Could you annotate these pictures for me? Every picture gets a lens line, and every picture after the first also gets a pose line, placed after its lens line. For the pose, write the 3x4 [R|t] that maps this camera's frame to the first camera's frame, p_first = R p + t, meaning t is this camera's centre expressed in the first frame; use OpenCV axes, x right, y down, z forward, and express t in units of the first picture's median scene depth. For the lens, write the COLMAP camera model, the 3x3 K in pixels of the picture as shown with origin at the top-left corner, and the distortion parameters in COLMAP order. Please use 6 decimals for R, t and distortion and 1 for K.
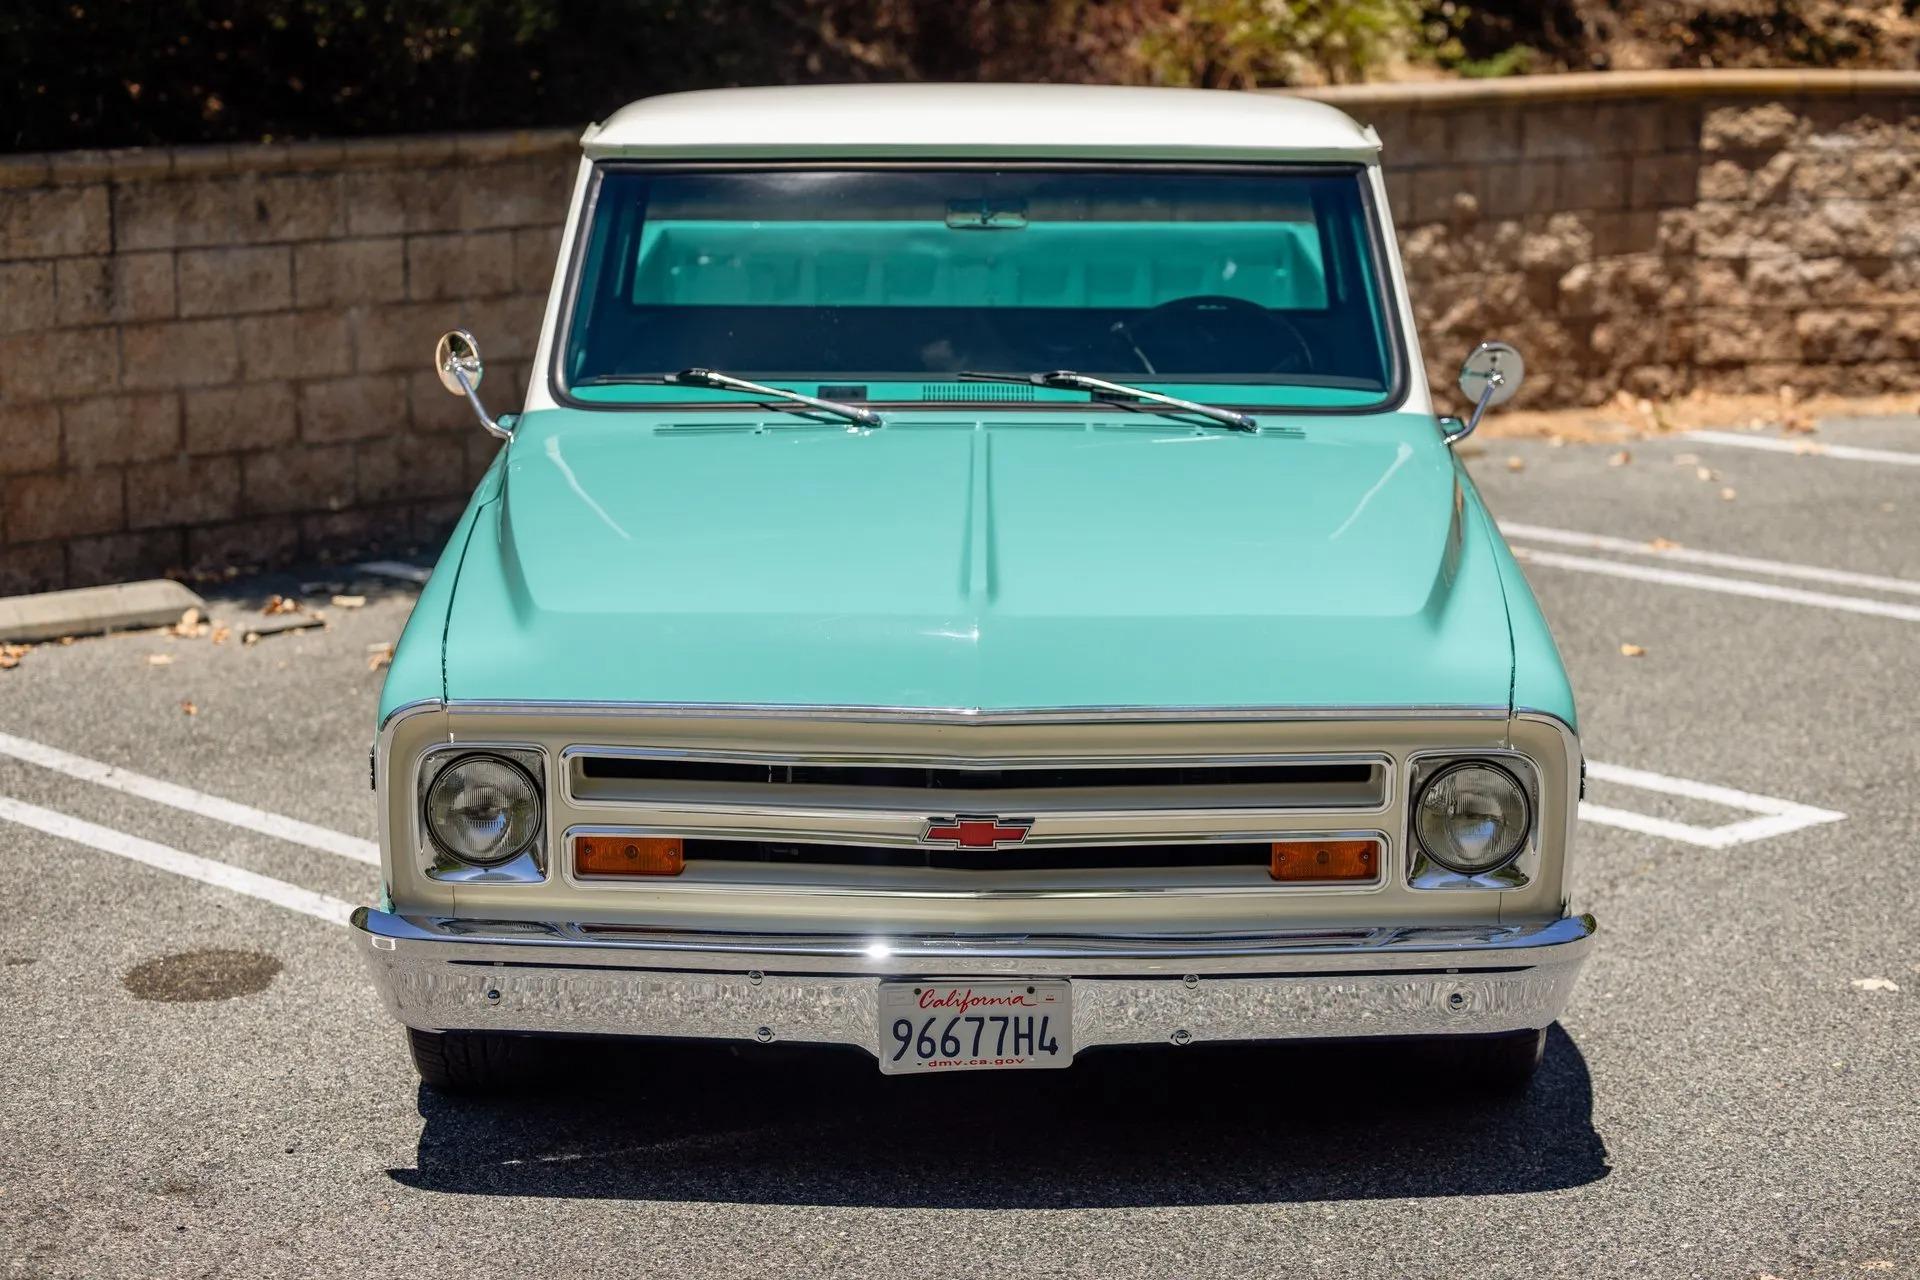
lens RADIAL K [[4404.2, 0, 960.0], [0, 4404.2, 640.0], [0, 0, 1]] dist [-0.037353, 0.457391]
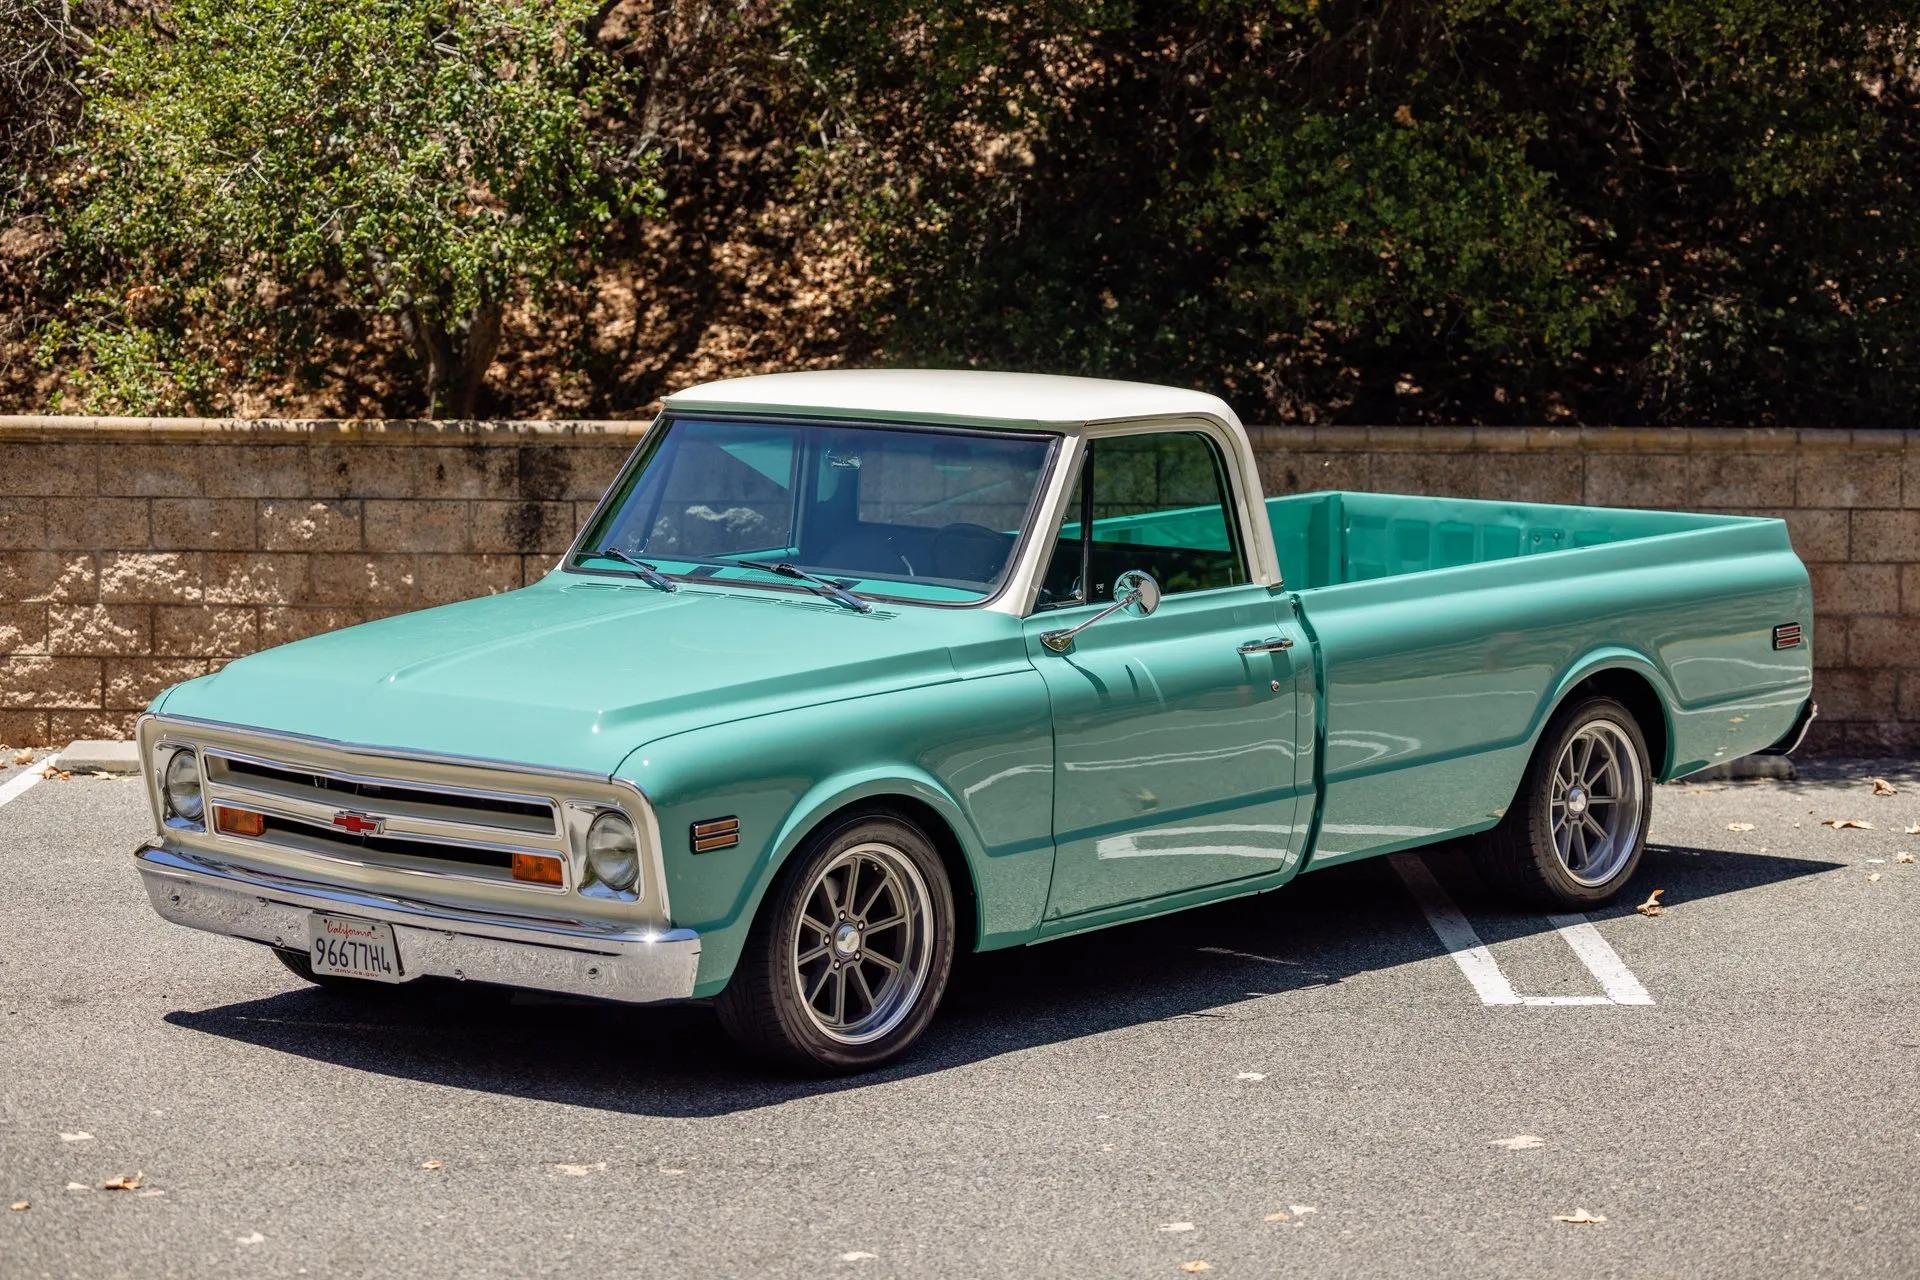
lens RADIAL K [[4404.2, 0, 960.0], [0, 4404.2, 640.0], [0, 0, 1]] dist [-0.037353, 0.457391]
pose [[0.755695, 0.068255, -0.651357, 0.586514], [-0.118077, 0.992456, -0.032994, 0.002556], [0.644191, 0.101844, 0.758054, -0.028653]]
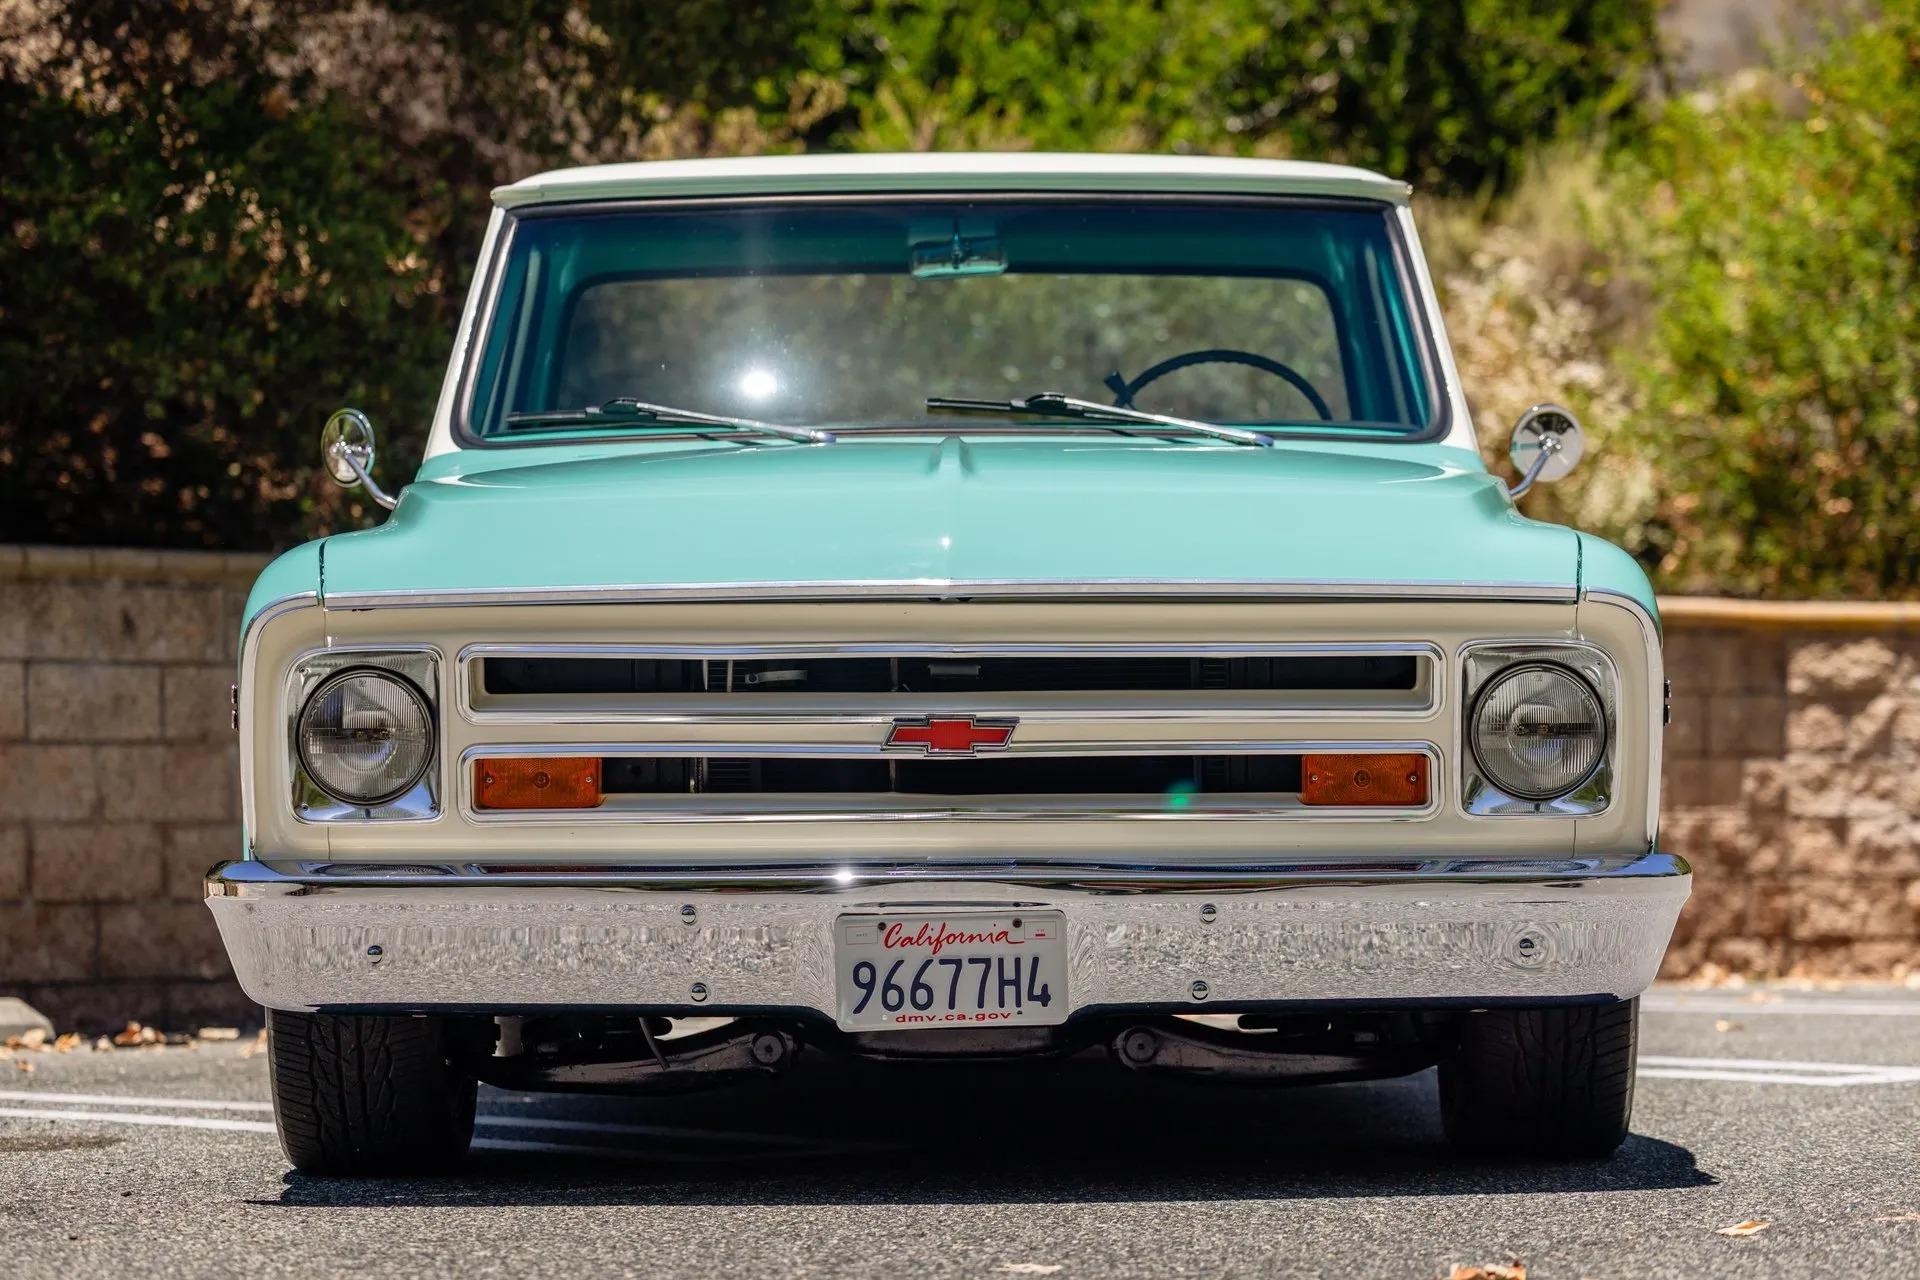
lens RADIAL K [[5071.5, 0, 960.0], [0, 5071.5, 640.0], [0, 0, 1]] dist [0.013951, 0.142529]
pose [[0.999938, -0.010268, 0.004304, 0.000802], [0.010927, 0.979149, -0.202848, 0.110330], [-0.002131, 0.202882, 0.979201, 0.022721]]
